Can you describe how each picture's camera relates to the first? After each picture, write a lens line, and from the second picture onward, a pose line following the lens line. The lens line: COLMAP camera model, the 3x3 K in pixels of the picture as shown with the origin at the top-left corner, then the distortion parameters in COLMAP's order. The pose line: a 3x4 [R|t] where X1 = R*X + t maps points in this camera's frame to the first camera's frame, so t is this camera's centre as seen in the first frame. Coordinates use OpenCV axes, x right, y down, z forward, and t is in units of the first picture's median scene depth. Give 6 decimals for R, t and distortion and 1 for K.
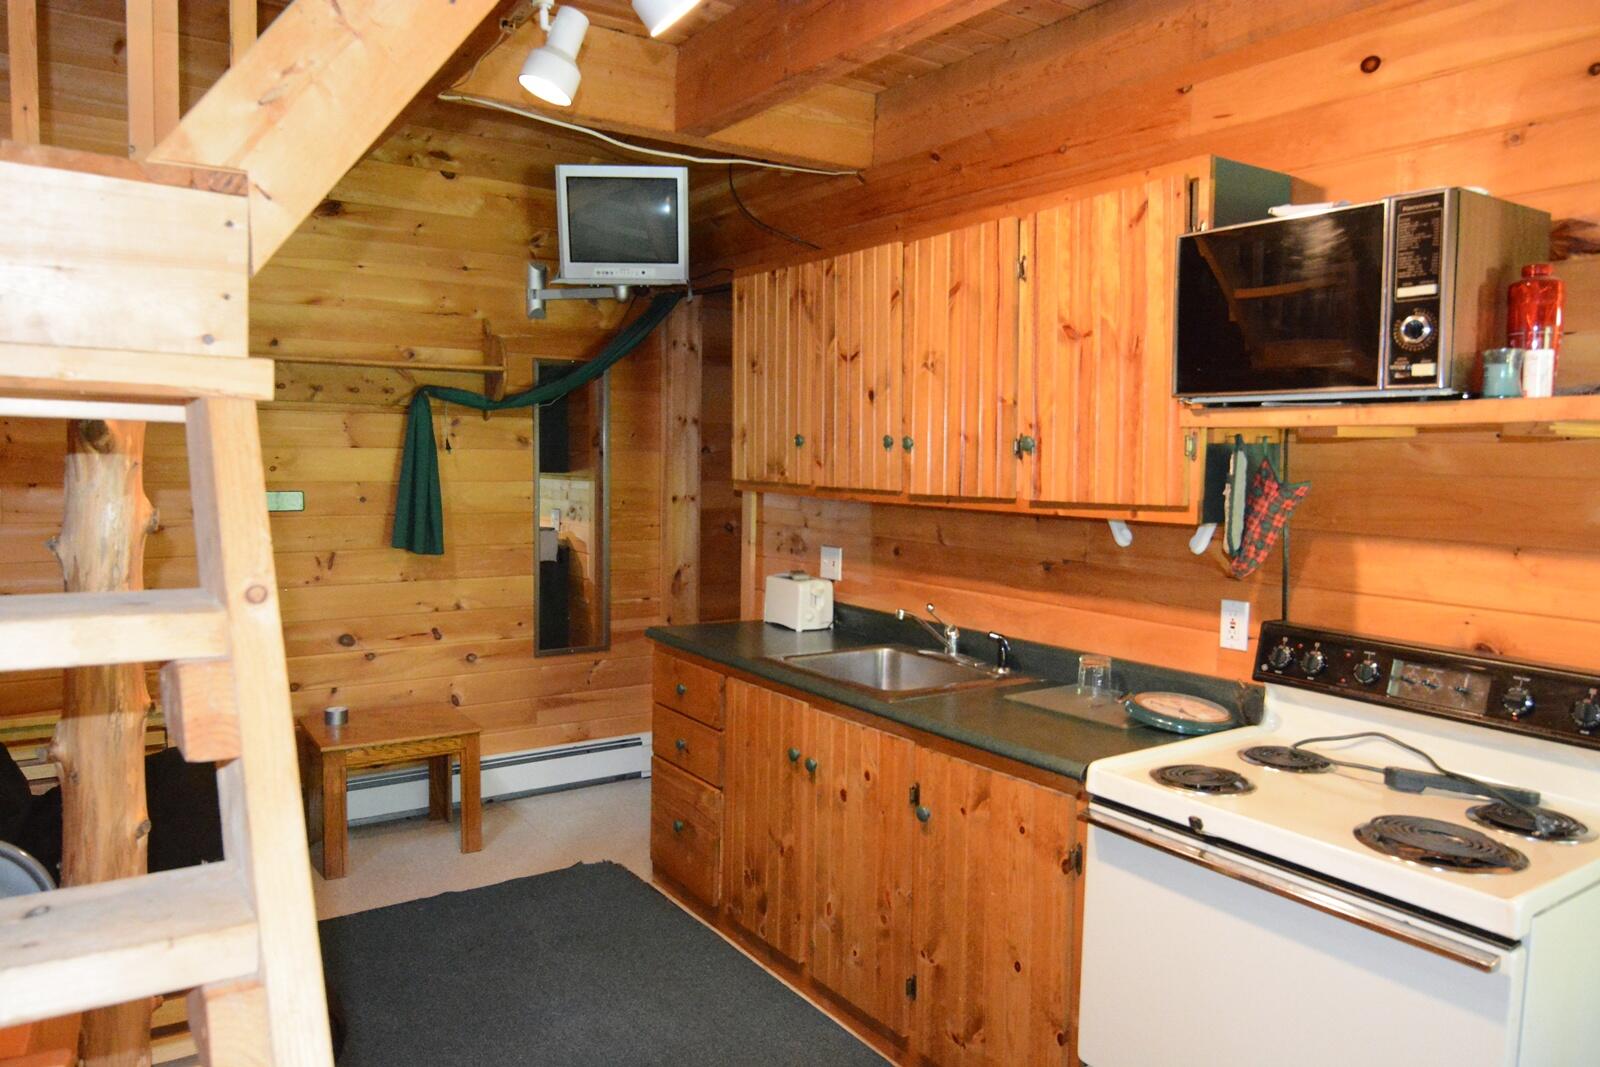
lens RADIAL K [[1093.5, 0, 789.2], [0, 1093.5, 536.4], [0, 0, 1]] dist [0.004175, -0.015803]
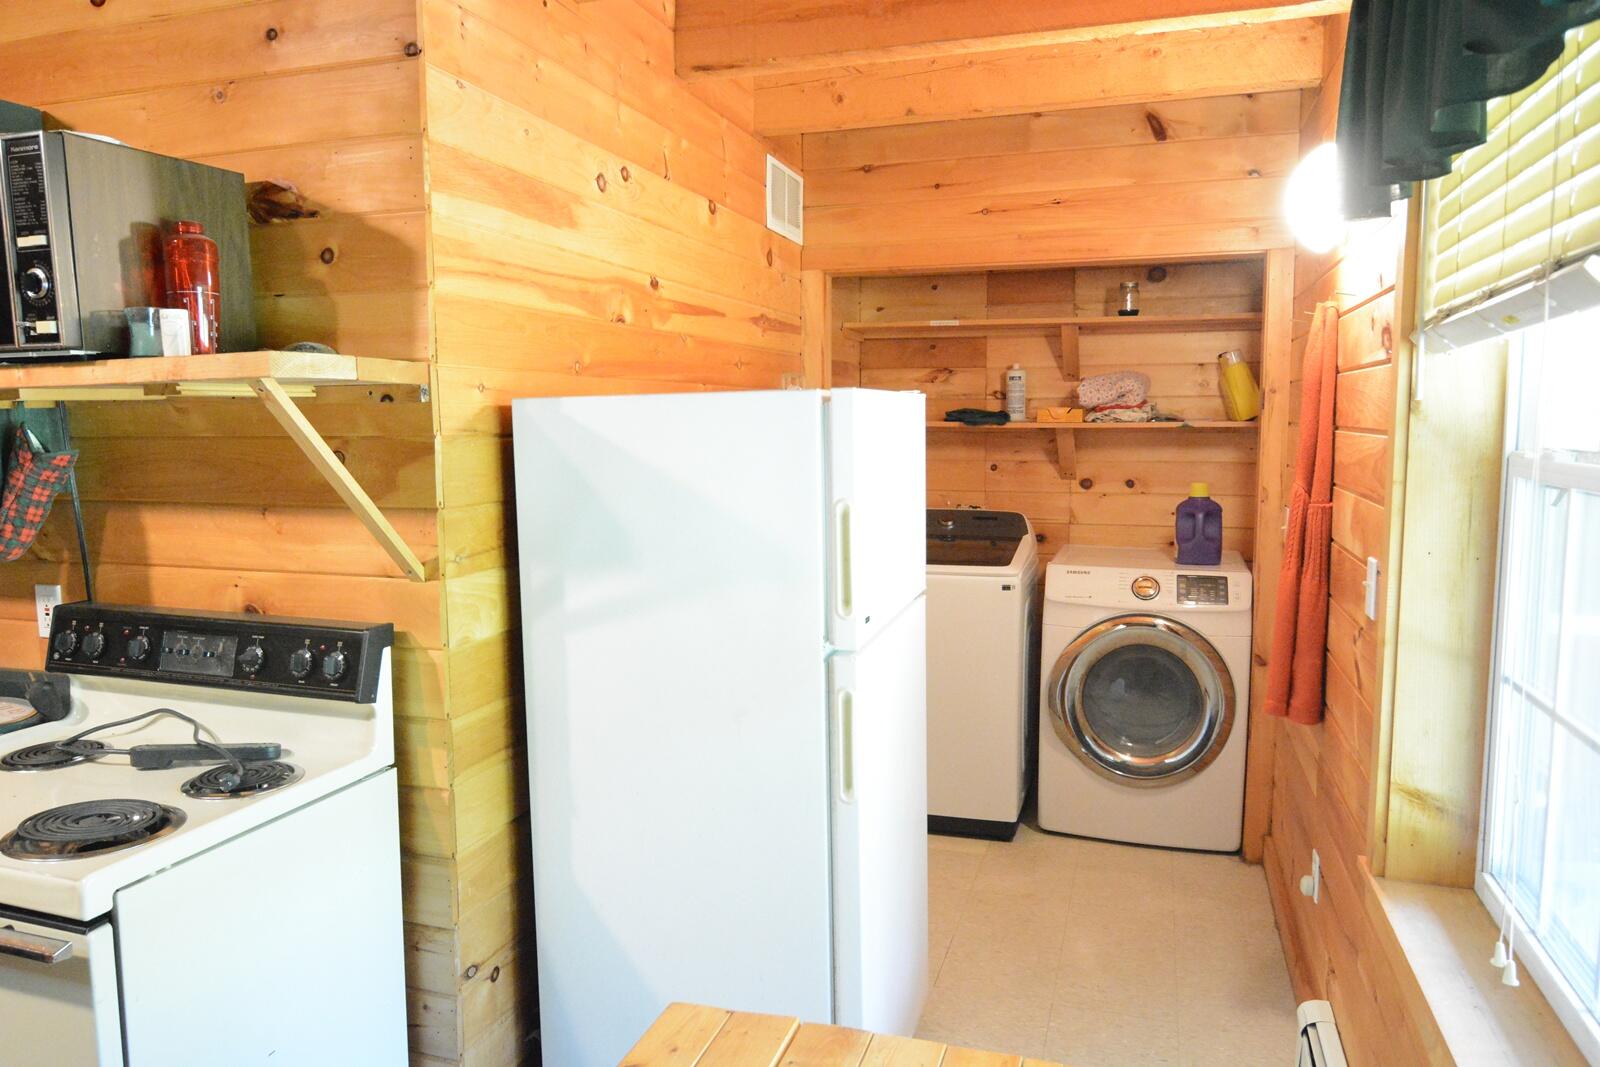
lens RADIAL K [[1093.5, 0, 789.2], [0, 1093.5, 536.4], [0, 0, 1]] dist [0.004175, -0.015803]
pose [[0.794415, -0.088225, 0.600934, 0.442698], [0.067834, 0.996092, 0.056565, 0.012672], [-0.603576, -0.004173, 0.797295, -0.103890]]
